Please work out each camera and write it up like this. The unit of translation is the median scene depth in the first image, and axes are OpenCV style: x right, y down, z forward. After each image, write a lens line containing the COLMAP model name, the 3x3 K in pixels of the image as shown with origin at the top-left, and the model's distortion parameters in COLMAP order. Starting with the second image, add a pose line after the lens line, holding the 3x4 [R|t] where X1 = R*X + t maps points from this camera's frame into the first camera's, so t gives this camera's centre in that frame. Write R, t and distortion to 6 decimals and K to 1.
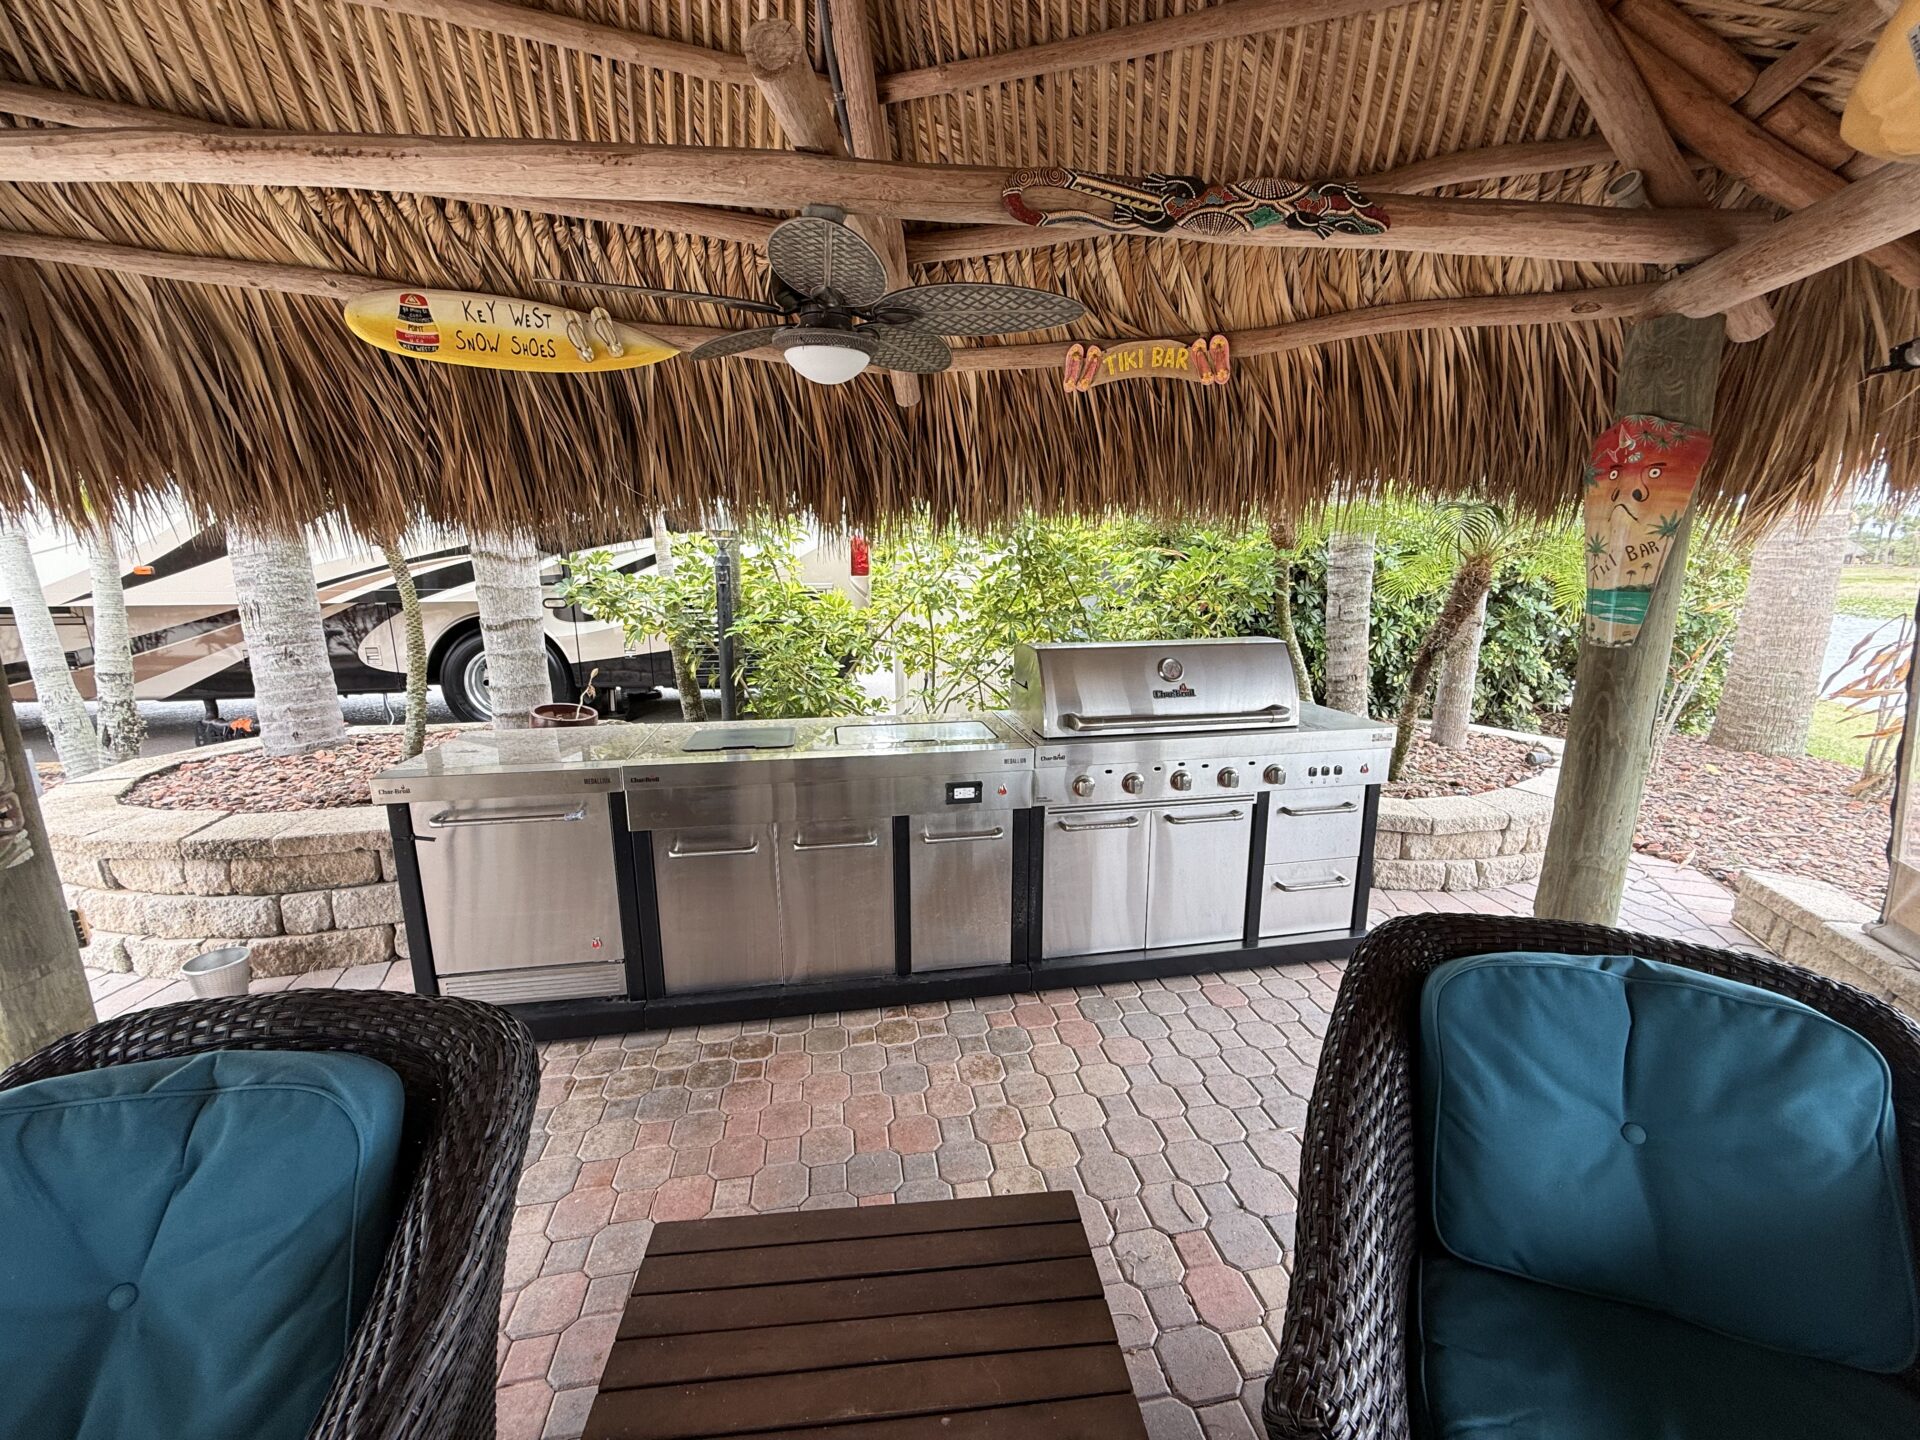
lens RADIAL K [[787.4, 0, 951.9], [0, 787.4, 723.2], [0, 0, 1]] dist [0.004424, 0.000179]
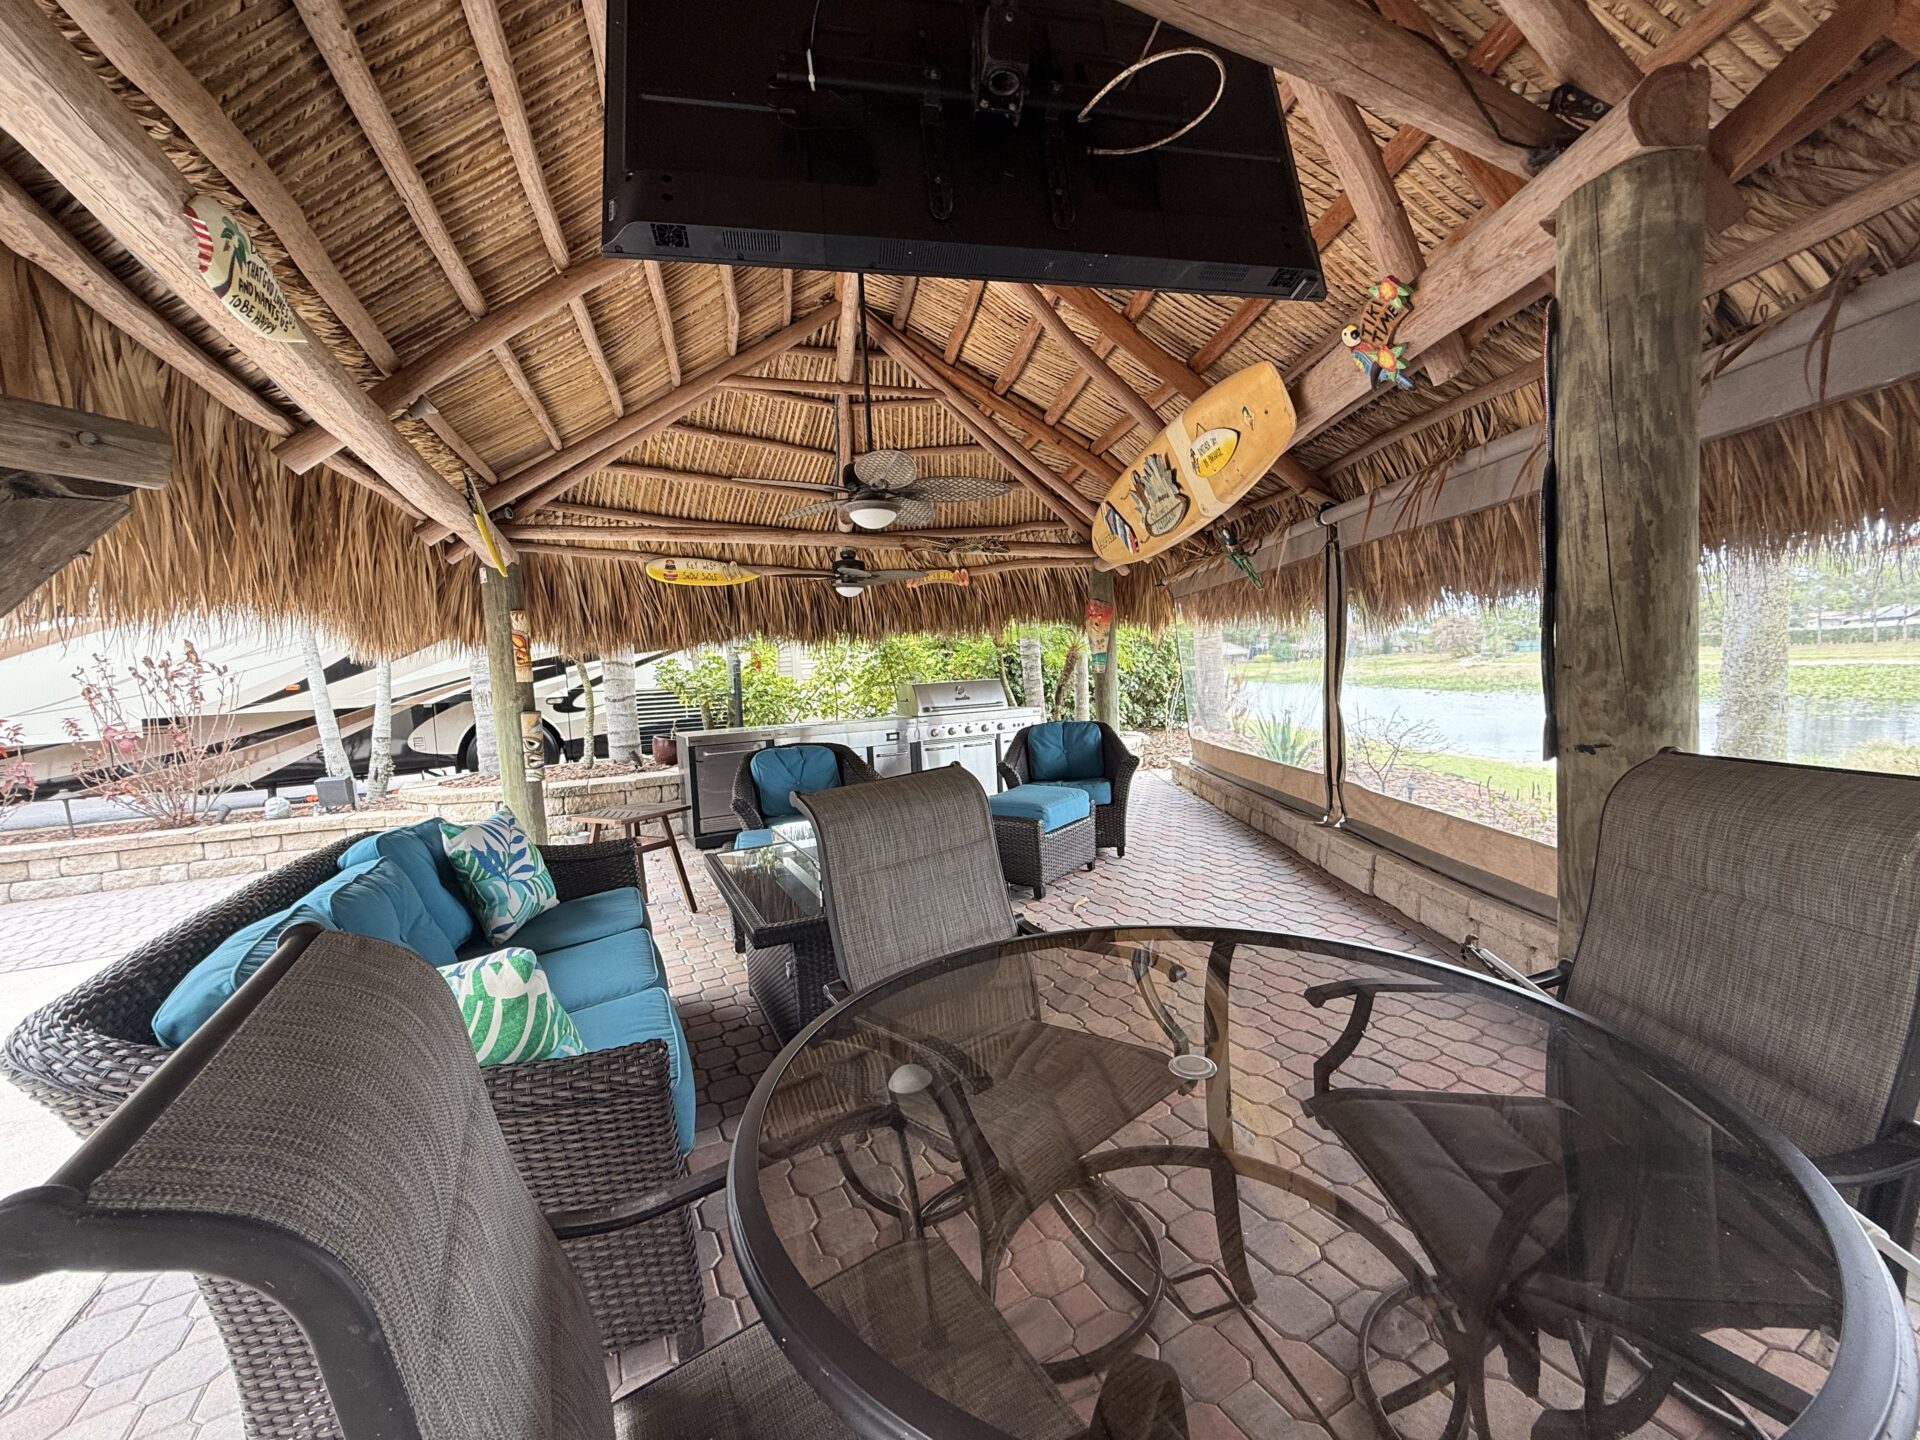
lens RADIAL K [[787.4, 0, 960.4], [0, 787.4, 718.2], [0, 0, 1]] dist [0.004424, 0.000179]
pose [[0.949731, -0.061020, 0.307063, -0.493076], [0.106465, 0.985315, -0.133488, 0.343841], [-0.294409, 0.159469, 0.942281, -1.350988]]
